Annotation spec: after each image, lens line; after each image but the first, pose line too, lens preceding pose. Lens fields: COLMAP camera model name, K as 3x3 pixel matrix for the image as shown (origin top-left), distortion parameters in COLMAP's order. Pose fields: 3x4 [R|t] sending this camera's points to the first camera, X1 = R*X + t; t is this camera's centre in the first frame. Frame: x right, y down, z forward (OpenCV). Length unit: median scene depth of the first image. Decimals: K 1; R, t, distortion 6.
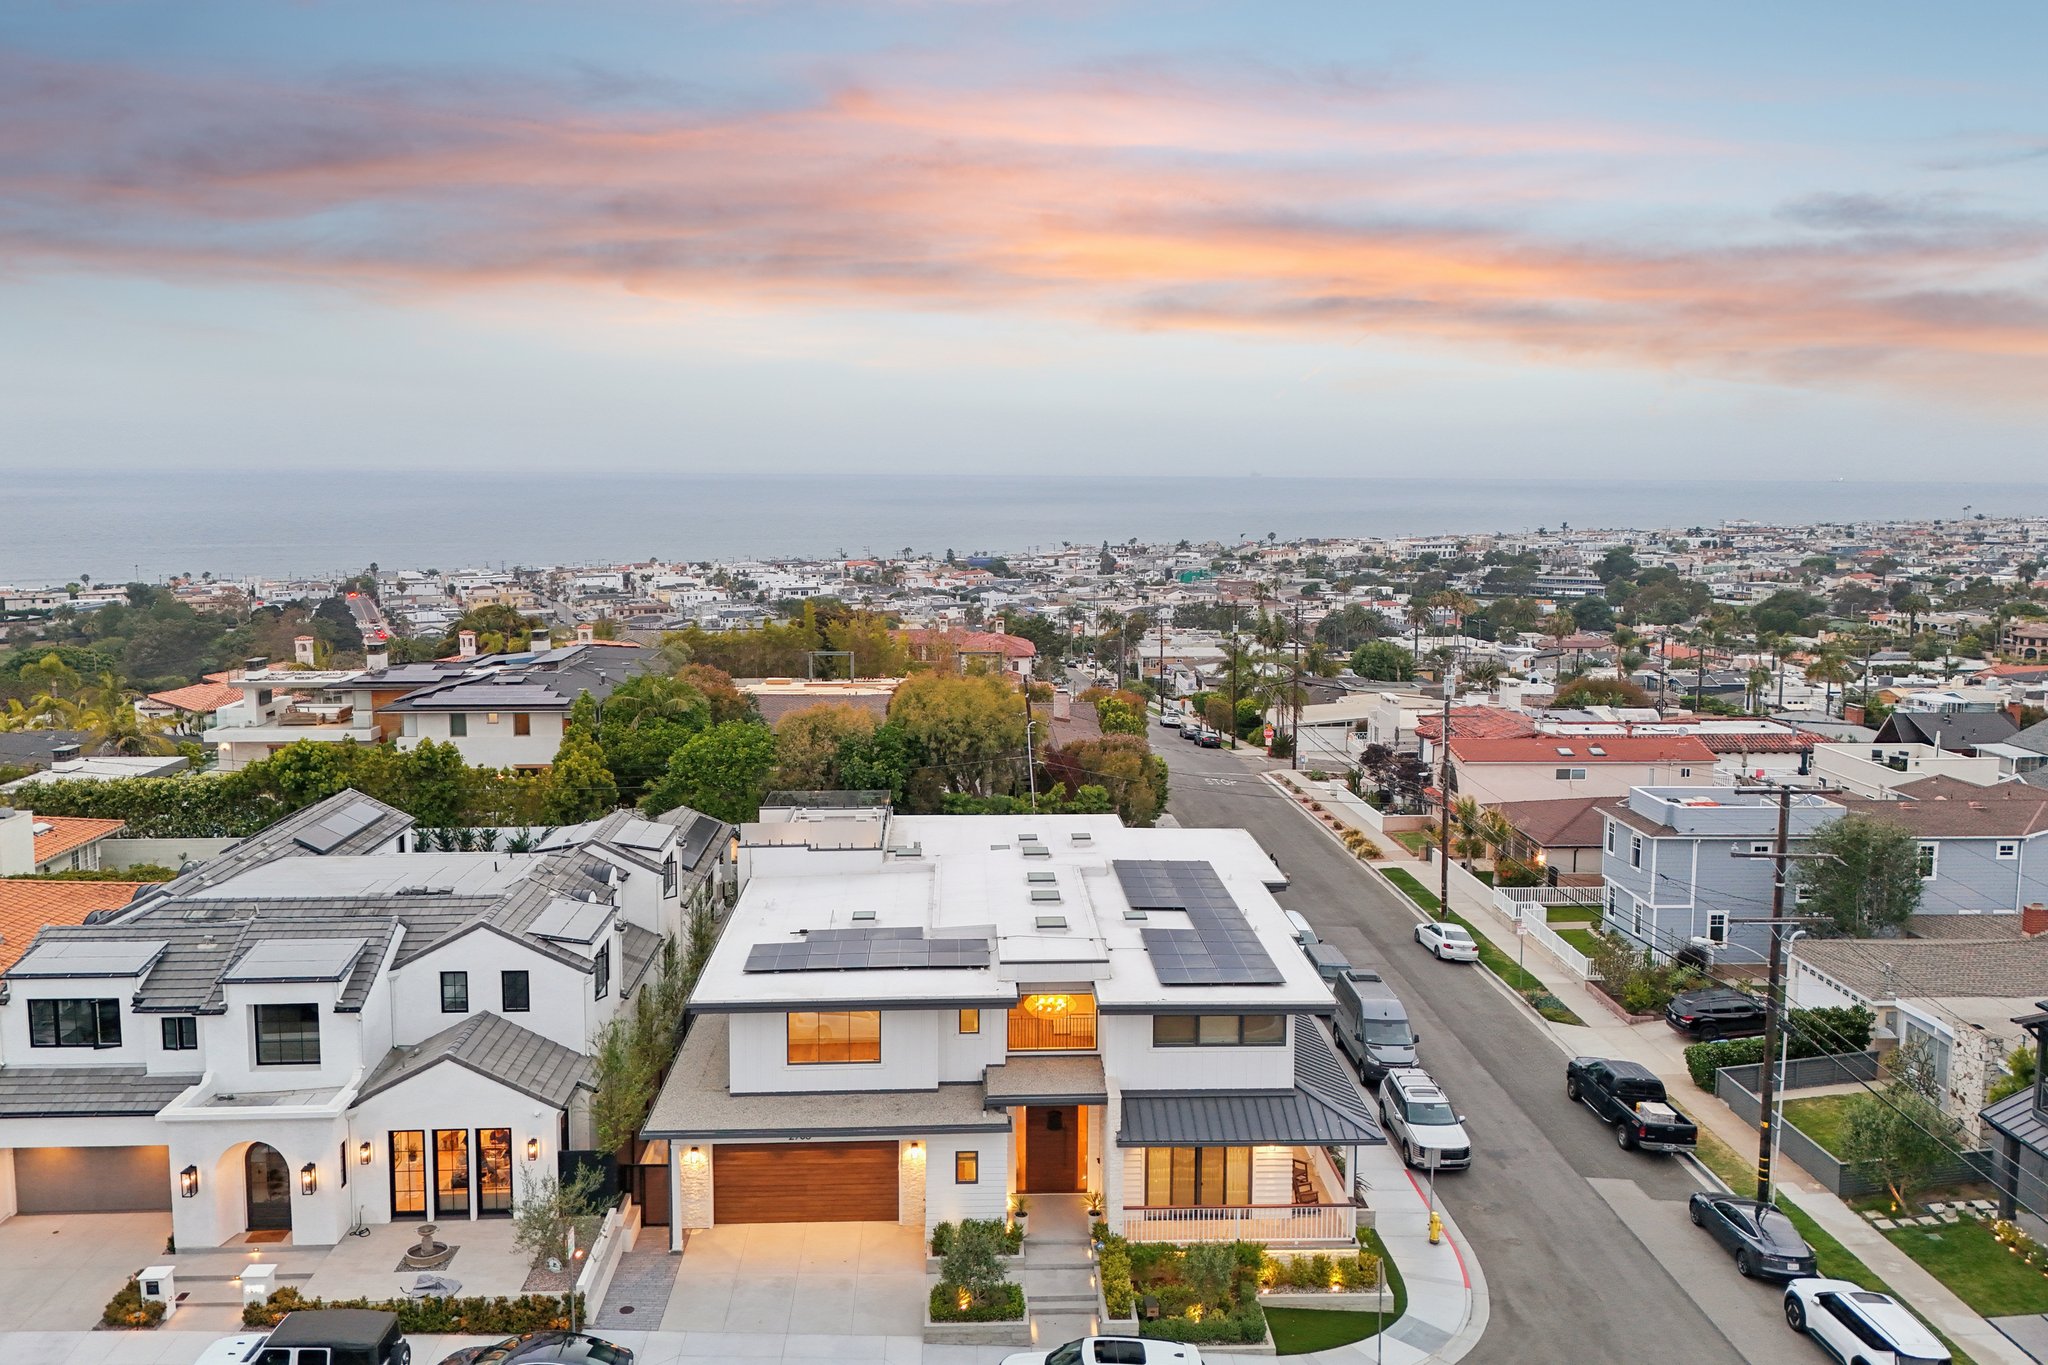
lens RADIAL K [[1520.9, 0, 1010.7], [0, 1520.9, 625.2], [0, 0, 1]] dist [0.083559, -0.083500]
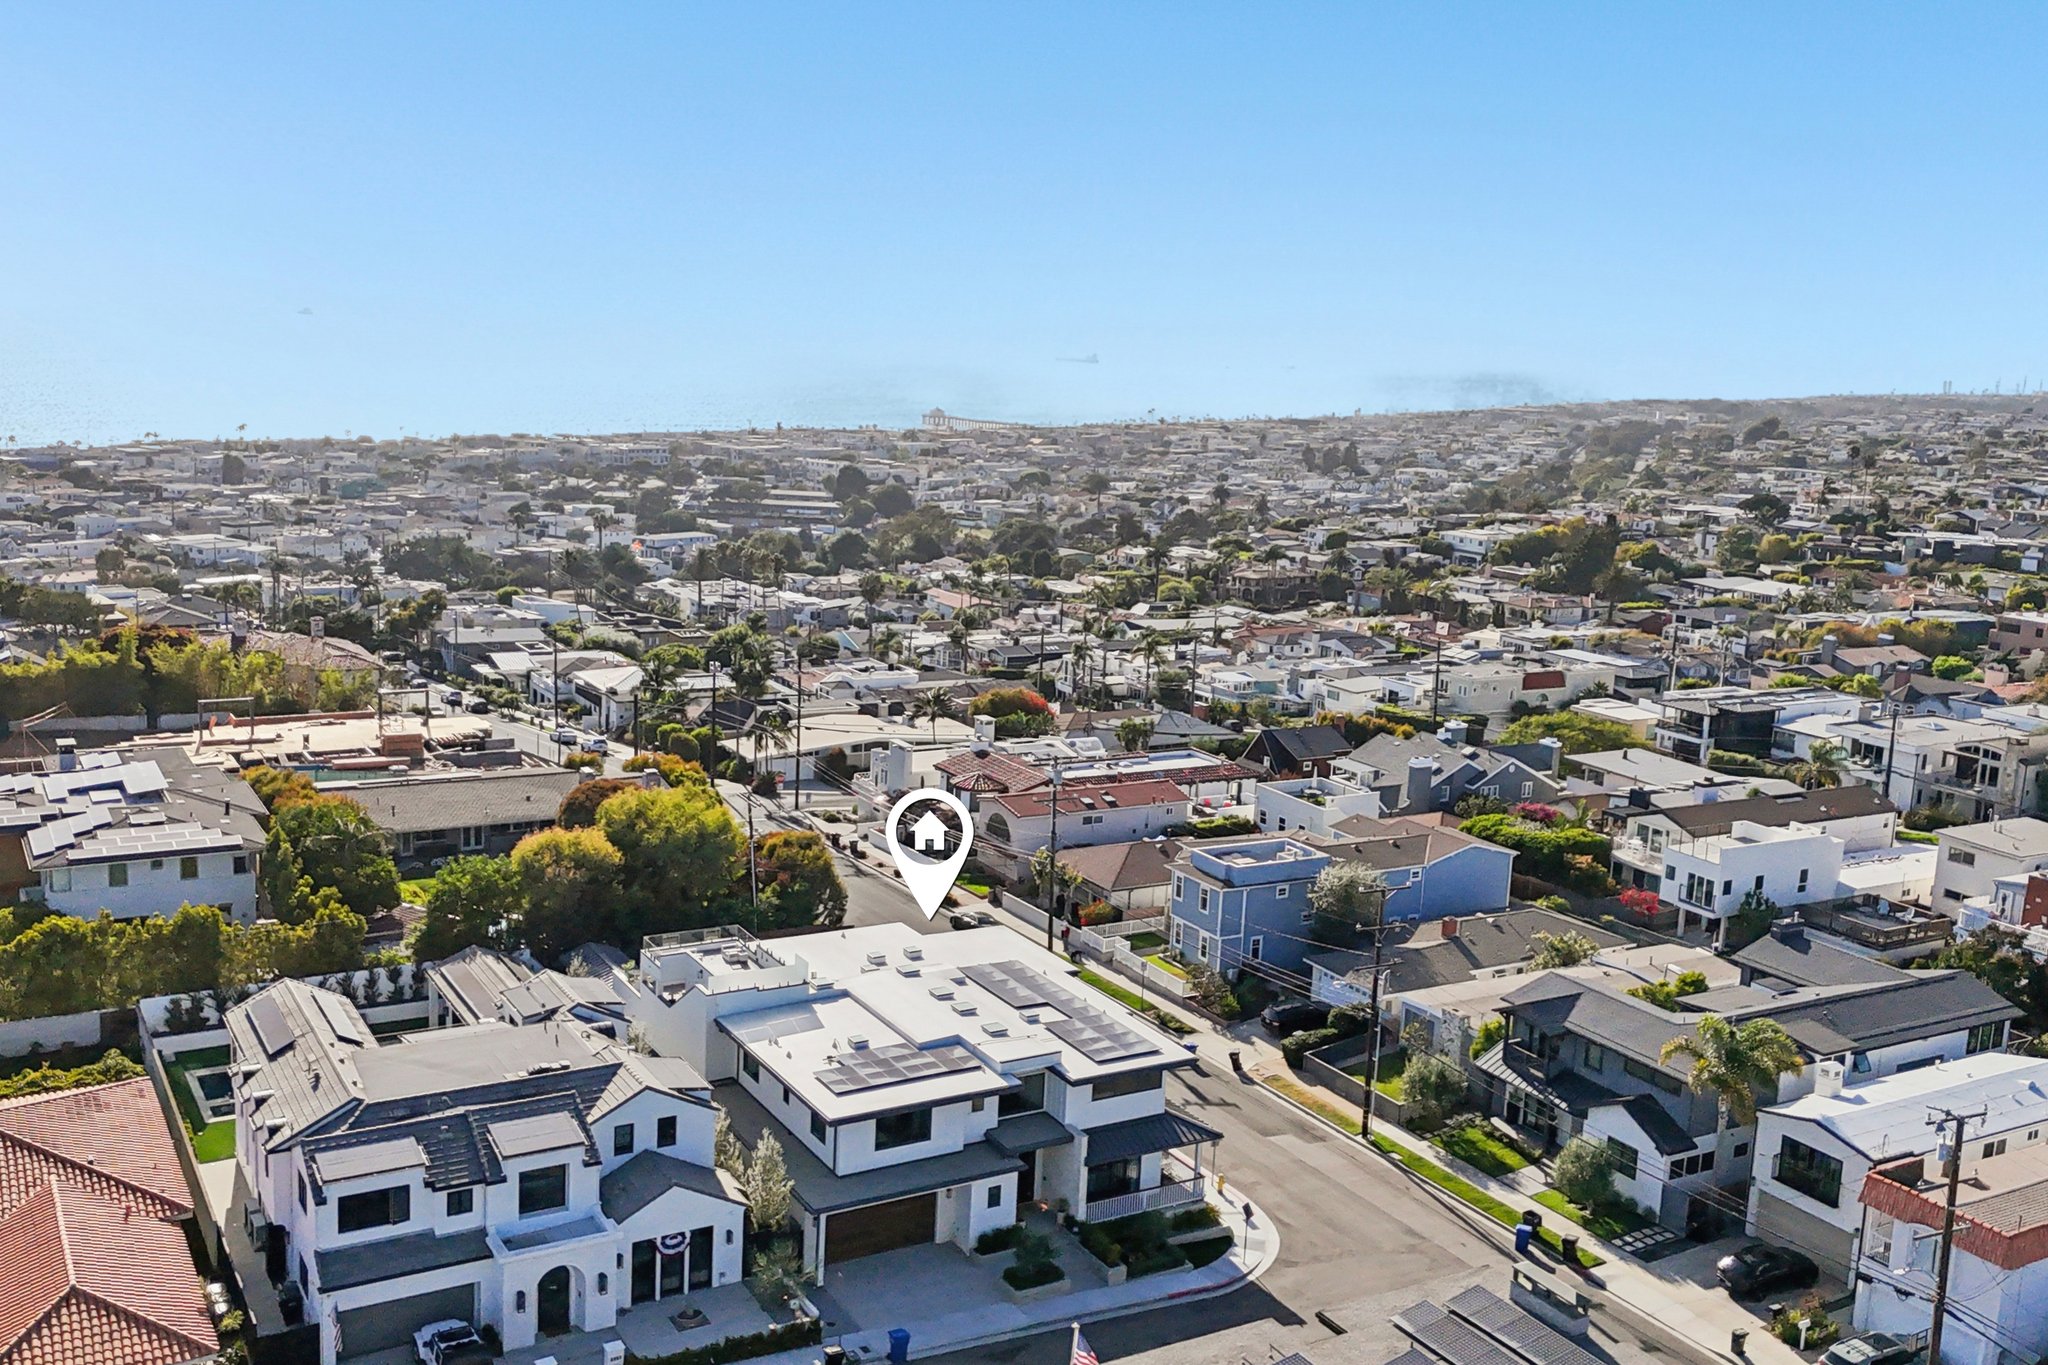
lens RADIAL K [[1900.9, 0, 1003.3], [0, 1900.9, 680.5], [0, 0, 1]] dist [0.075512, -0.011028]
pose [[0.881623, -0.048105, 0.469496, -0.498158], [0.005669, 0.995799, 0.091385, -0.187761], [-0.471920, -0.077906, 0.878192, -0.360126]]
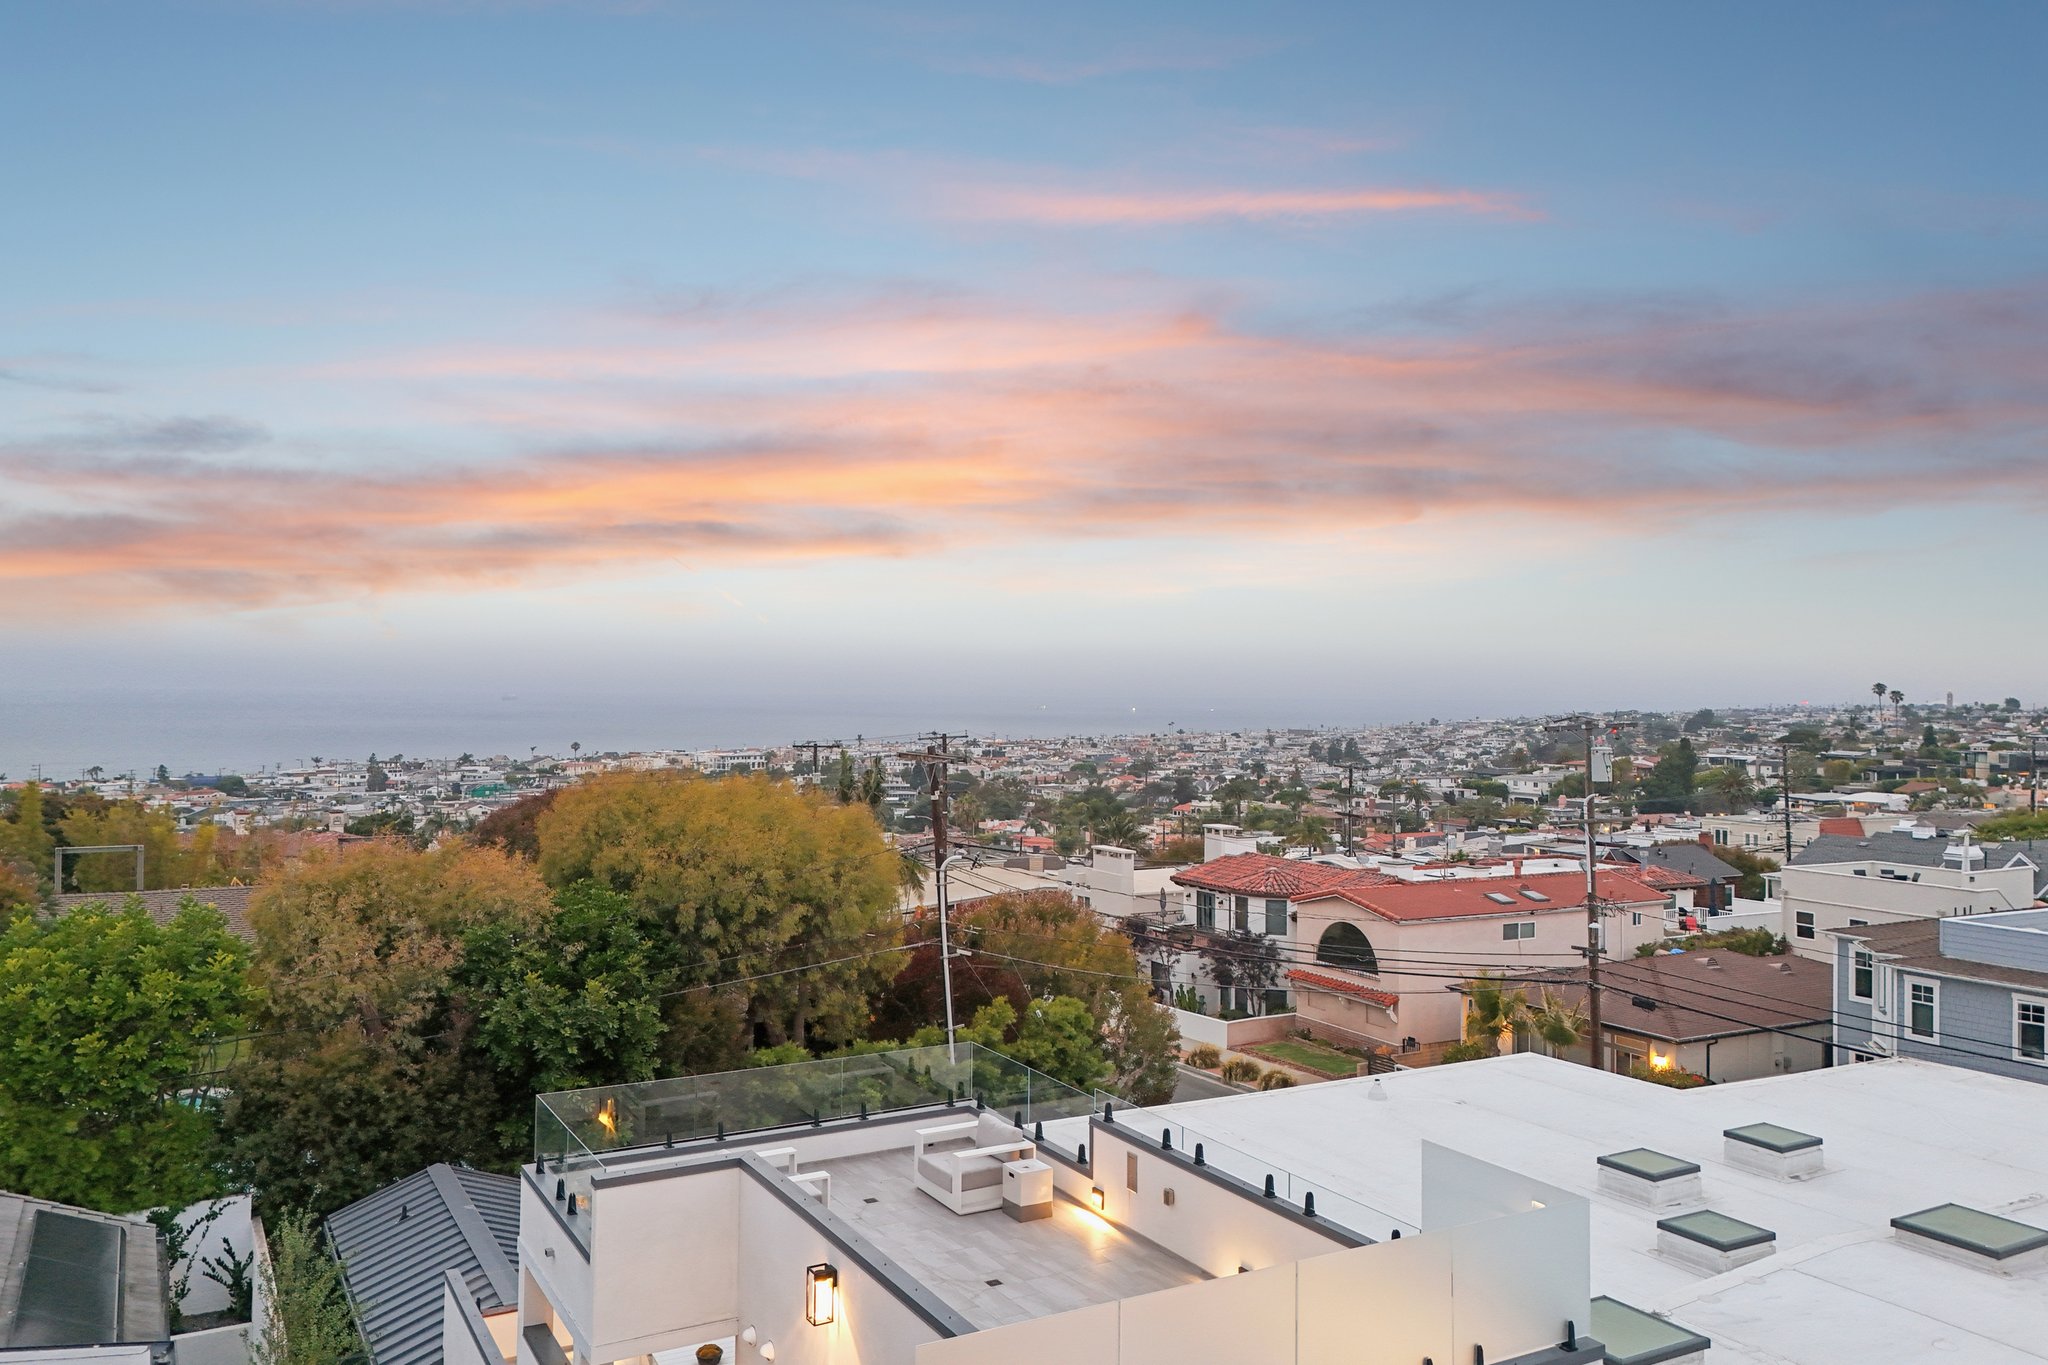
lens RADIAL K [[1503.5, 0, 1024.1], [0, 1503.5, 702.9], [0, 0, 1]] dist [0.091281, -0.081499]
pose [[0.883197, 0.008373, 0.468927, -0.167430], [0.037513, 0.995376, -0.088426, 0.058521], [-0.467499, 0.095688, 0.878800, 0.614931]]
